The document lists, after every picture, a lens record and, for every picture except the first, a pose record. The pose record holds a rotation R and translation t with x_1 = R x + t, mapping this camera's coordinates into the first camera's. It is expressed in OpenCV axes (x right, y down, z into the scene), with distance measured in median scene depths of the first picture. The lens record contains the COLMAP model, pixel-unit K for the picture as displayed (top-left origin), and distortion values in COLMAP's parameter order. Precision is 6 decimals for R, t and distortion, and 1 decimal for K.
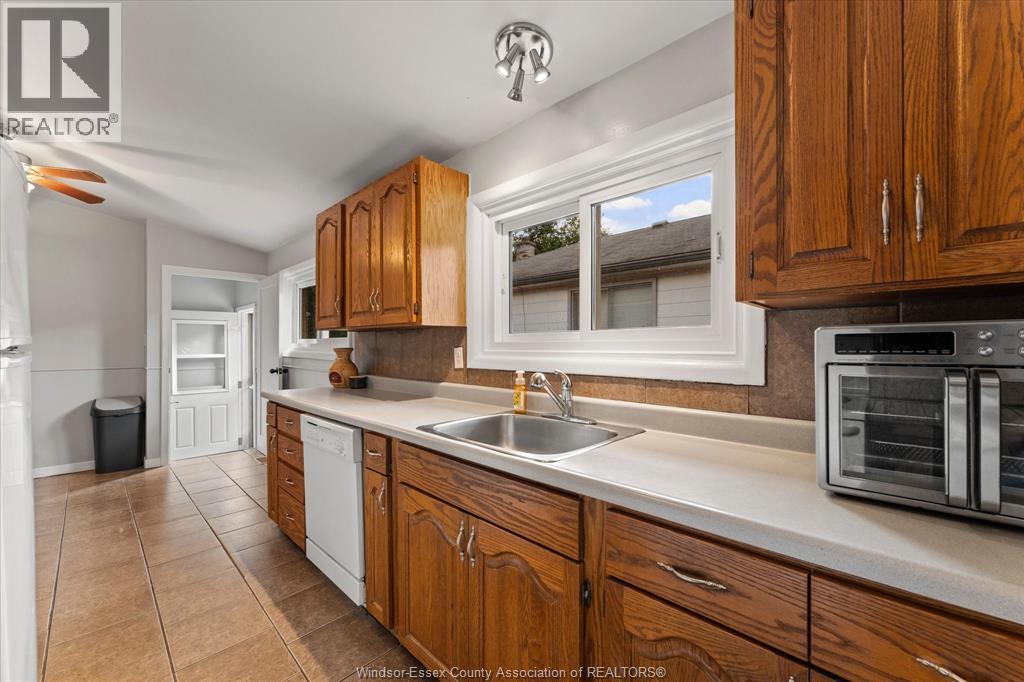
lens RADIAL K [[409.4, 0, 514.5], [0, 409.4, 345.6], [0, 0, 1]] dist [0.001535, -0.000732]
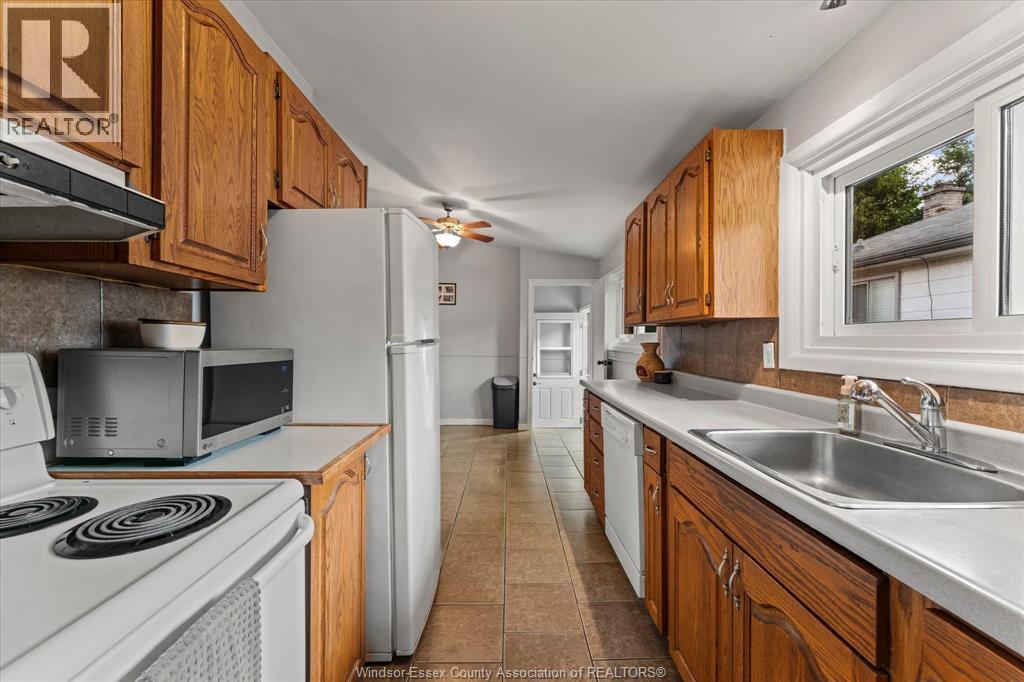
lens RADIAL K [[409.4, 0, 509.1], [0, 409.4, 341.1], [0, 0, 1]] dist [0.001535, -0.000732]
pose [[0.699334, 0.004500, -0.714781, 0.096474], [-0.003386, 0.999990, 0.002983, 0.000067], [0.714787, 0.000335, 0.699342, 0.053024]]
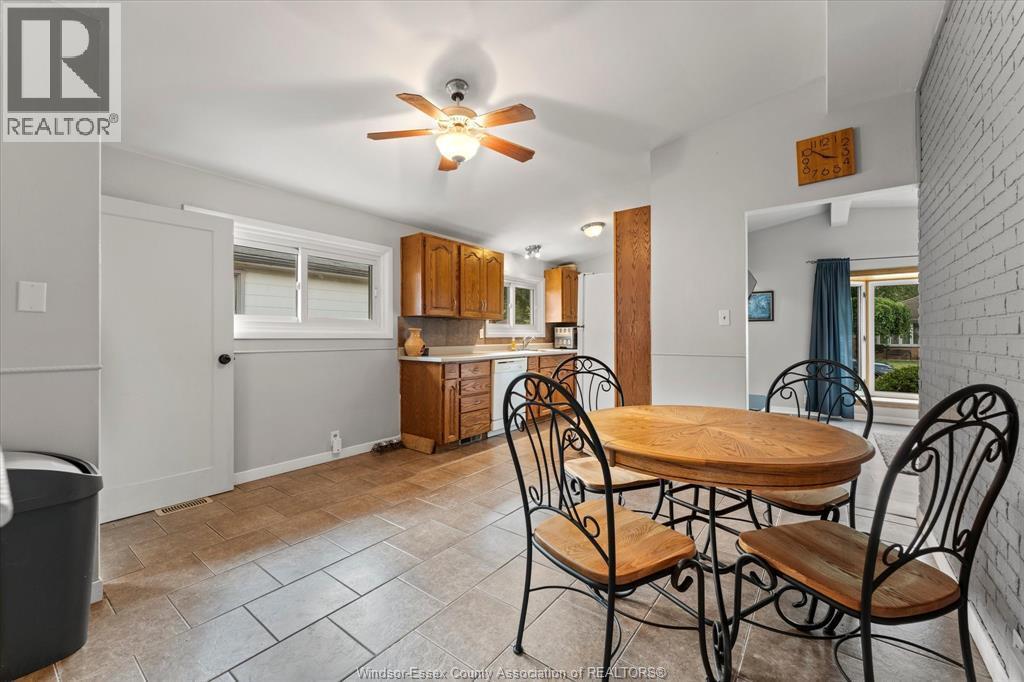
lens RADIAL K [[409.4, 0, 509.2], [0, 409.4, 334.7], [0, 0, 1]] dist [0.001535, -0.000732]
pose [[-0.120797, 0.003575, 0.992671, -2.728294], [0.004944, 0.999983, -0.003000, 0.049216], [-0.992665, 0.004545, -0.120813, 1.243880]]
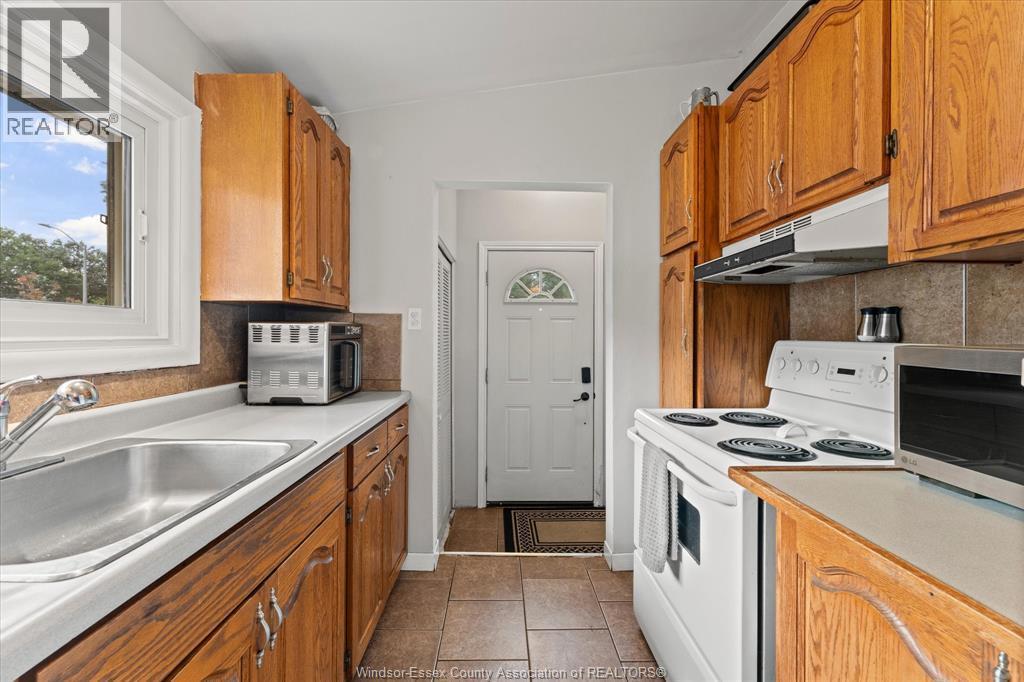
lens RADIAL K [[409.4, 0, 509.4], [0, 409.4, 332.1], [0, 0, 1]] dist [0.001535, -0.000732]
pose [[-0.708684, -0.000033, 0.705526, -0.514250], [-0.005144, 0.999974, -0.005120, 0.003710], [-0.705507, -0.007257, -0.708666, 0.709843]]
